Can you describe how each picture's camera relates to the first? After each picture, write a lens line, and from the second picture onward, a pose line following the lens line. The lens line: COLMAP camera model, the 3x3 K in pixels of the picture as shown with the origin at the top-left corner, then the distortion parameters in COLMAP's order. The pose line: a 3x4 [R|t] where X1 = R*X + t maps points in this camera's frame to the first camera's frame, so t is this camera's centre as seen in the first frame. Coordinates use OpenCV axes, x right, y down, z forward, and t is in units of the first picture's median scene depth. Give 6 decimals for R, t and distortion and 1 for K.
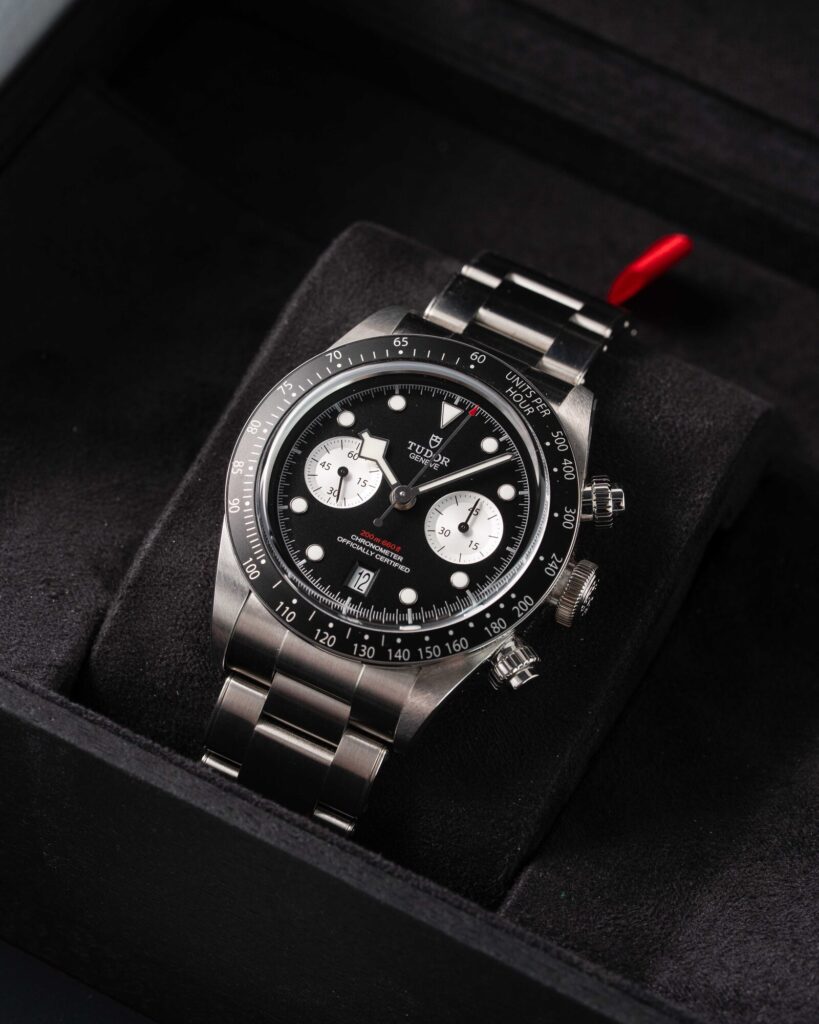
lens RADIAL K [[4650.5, 0, 280.6], [0, 4650.5, 432.9], [0, 0, 1]] dist [-0.147083, 0.000000]
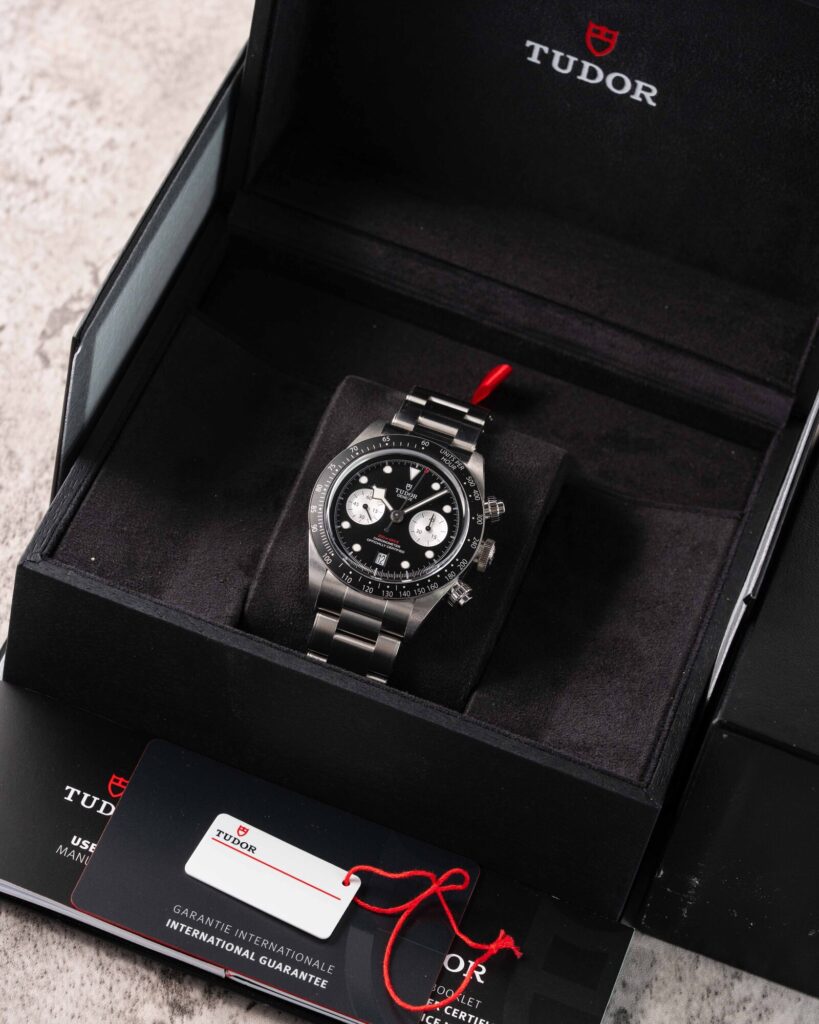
lens RADIAL K [[4650.5, 0, 410.5], [0, 4650.5, 511.3], [0, 0, 1]] dist [-0.147083, 0.000000]
pose [[0.988001, -0.094074, 0.122492, -0.214855], [0.090023, 0.995206, 0.038213, -0.064950], [-0.125500, -0.026728, 0.991734, -1.003945]]
